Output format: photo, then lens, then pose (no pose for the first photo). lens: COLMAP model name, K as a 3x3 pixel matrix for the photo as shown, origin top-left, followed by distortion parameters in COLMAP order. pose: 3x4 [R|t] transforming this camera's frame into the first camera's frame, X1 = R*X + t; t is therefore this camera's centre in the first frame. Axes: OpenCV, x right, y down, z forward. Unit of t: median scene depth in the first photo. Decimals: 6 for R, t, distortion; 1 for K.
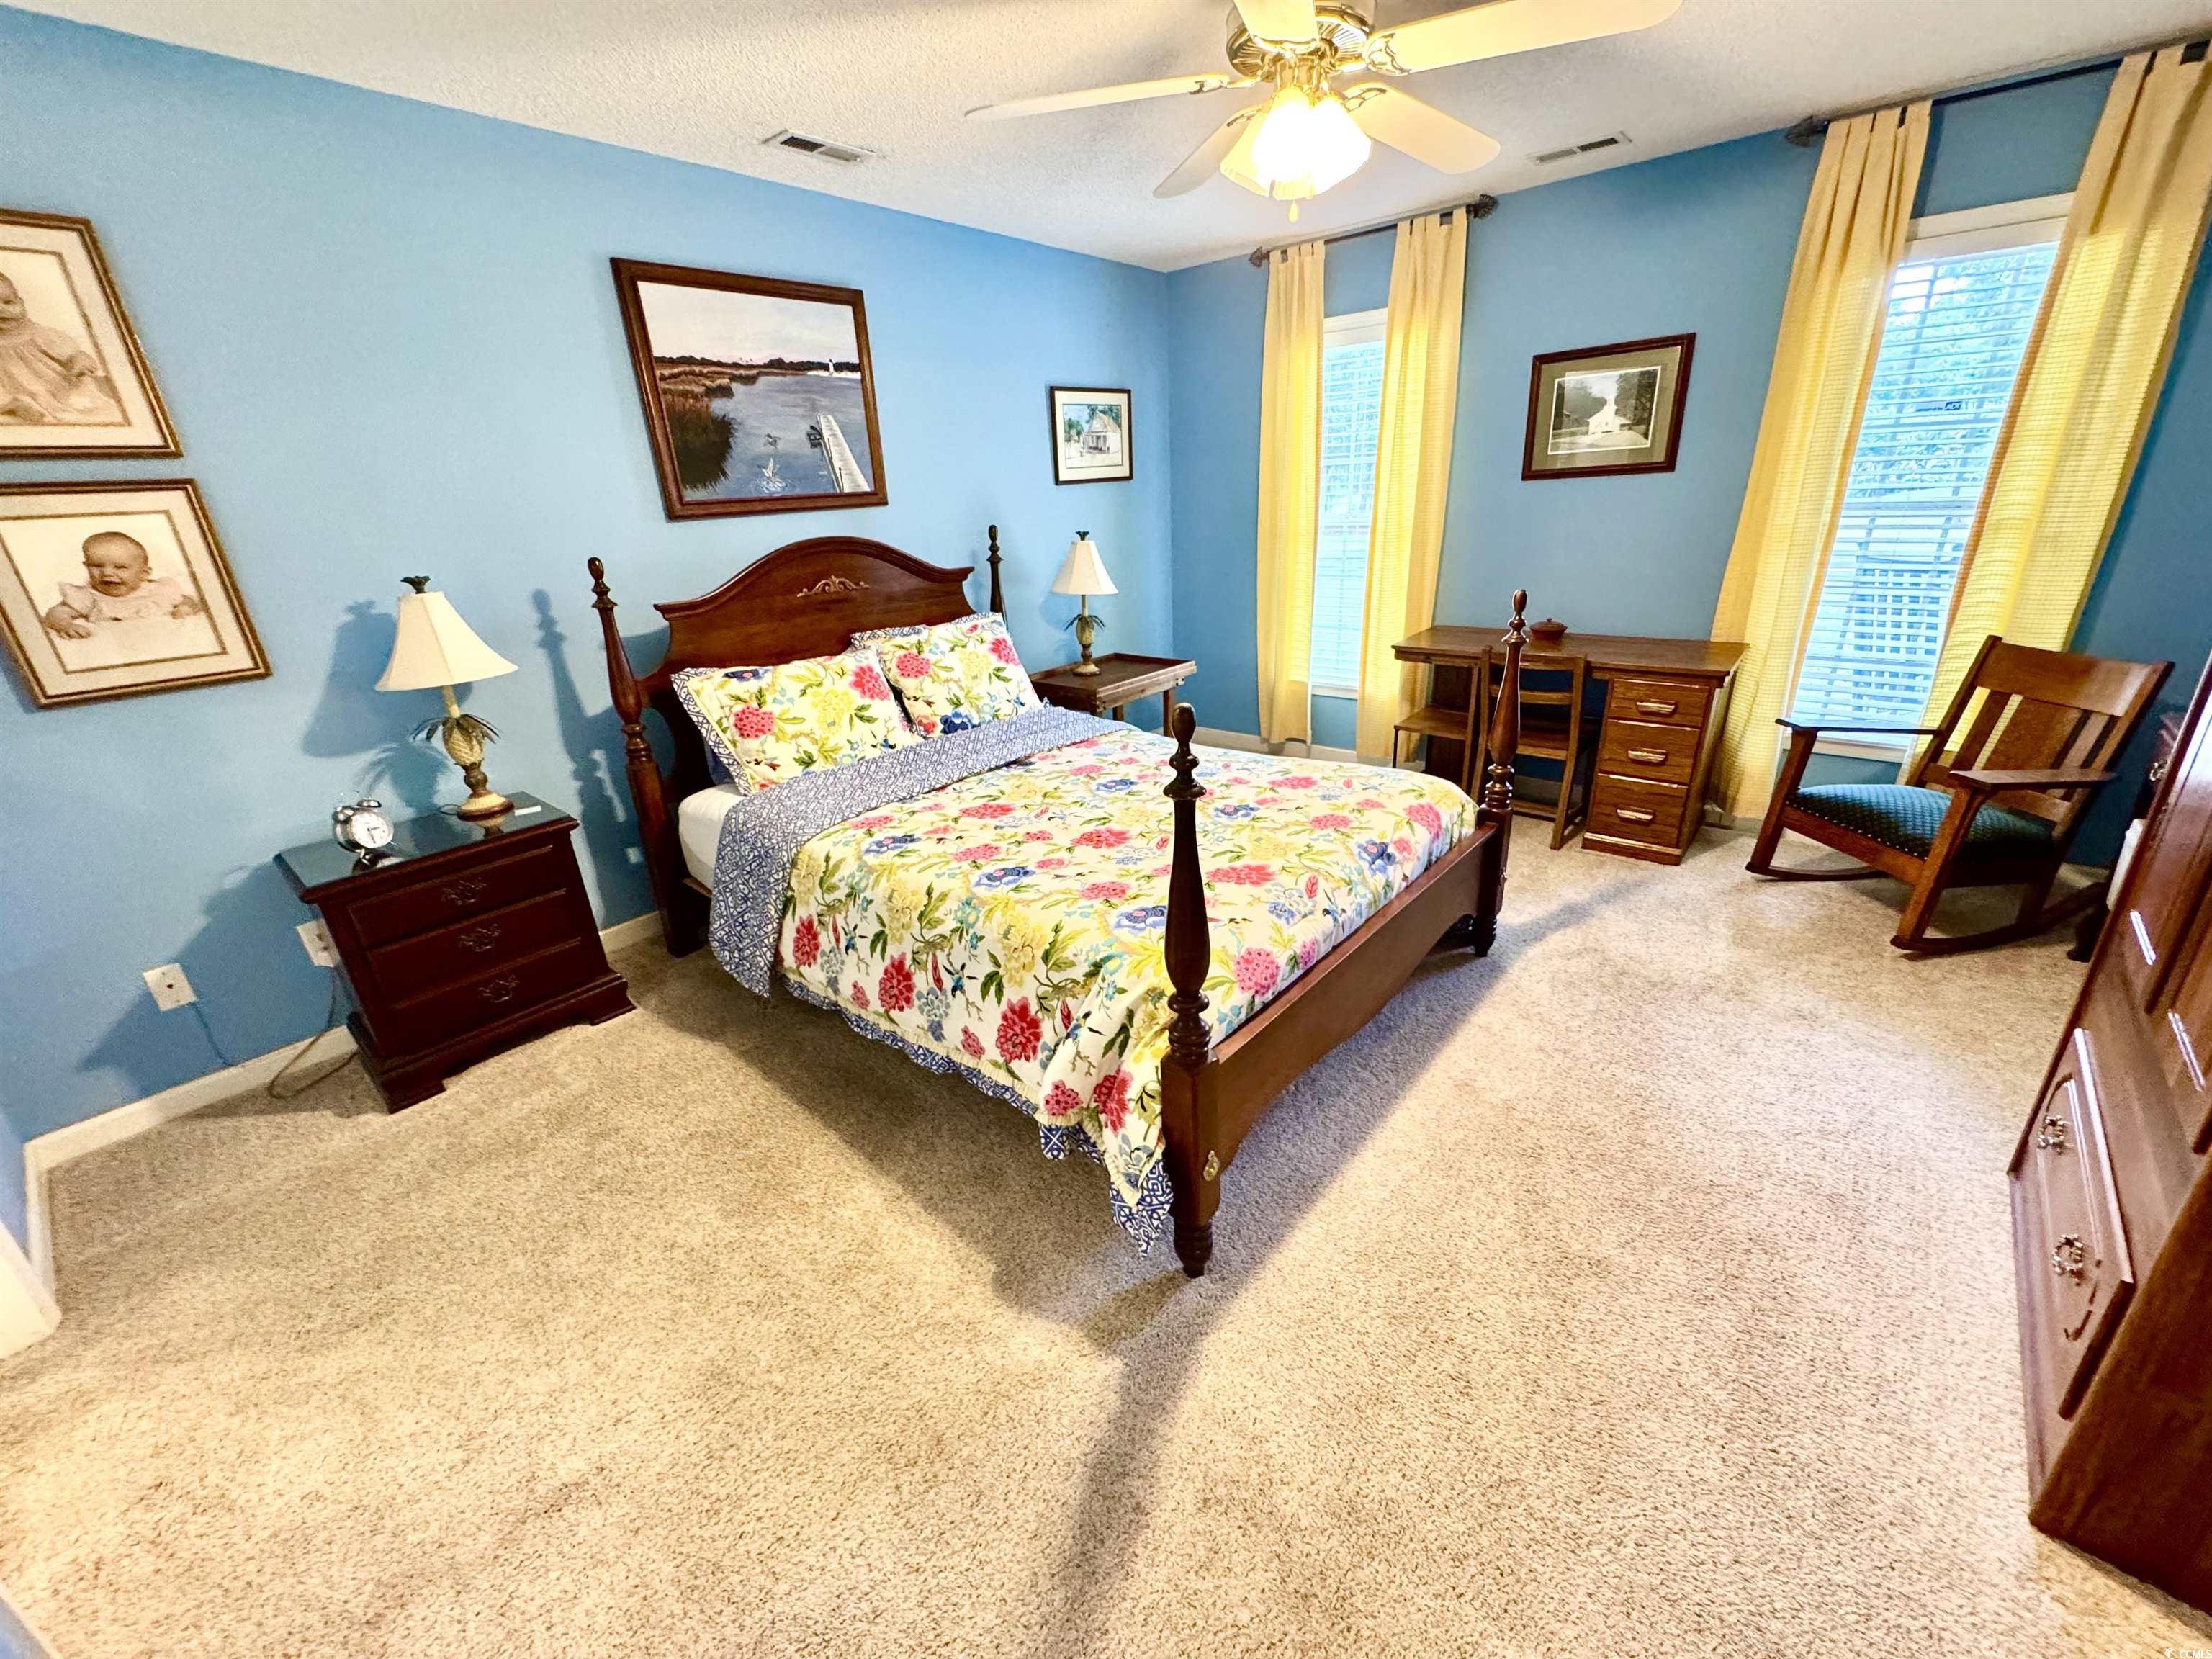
lens RADIAL K [[884.0, 0, 1105.1], [0, 884.0, 826.5], [0, 0, 1]] dist [0.002760, 0.000067]
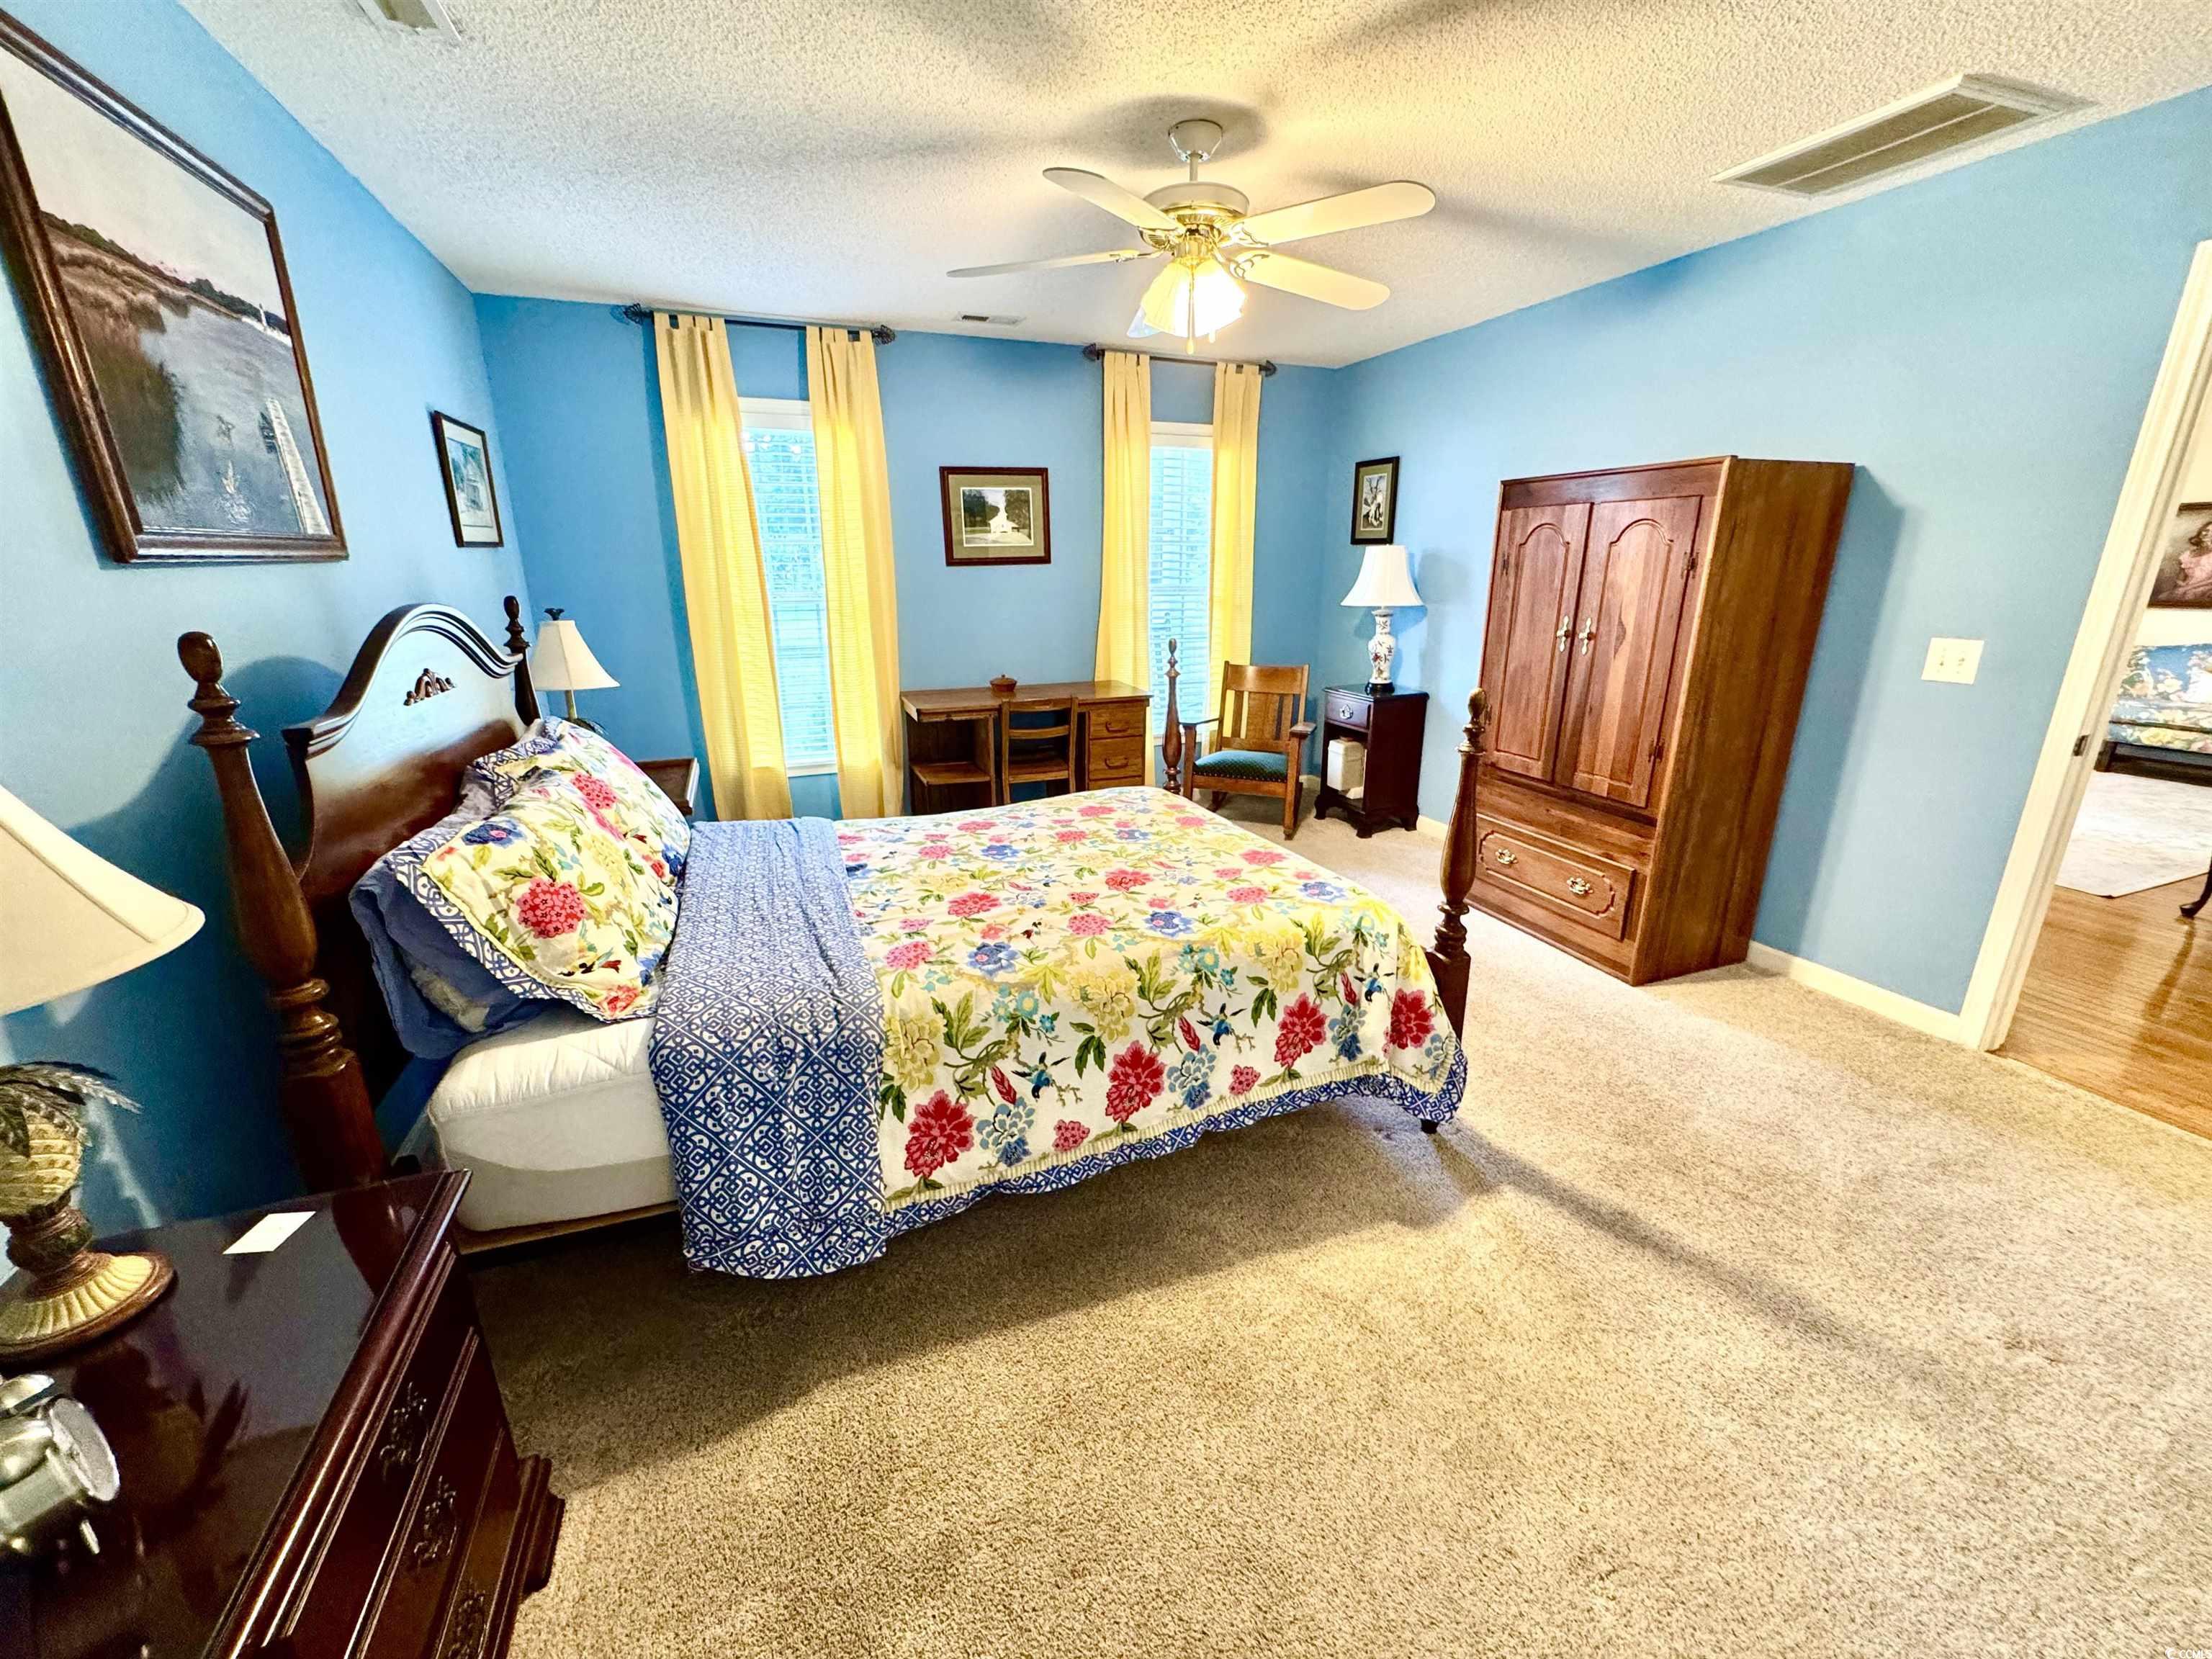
lens RADIAL K [[884.0, 0, 1103.6], [0, 884.0, 830.5], [0, 0, 1]] dist [0.002760, 0.000067]
pose [[0.472205, -0.214071, 0.855100, -0.712624], [0.301731, 0.950717, 0.071386, -0.097754], [-0.828239, 0.224302, 0.513525, 0.389557]]
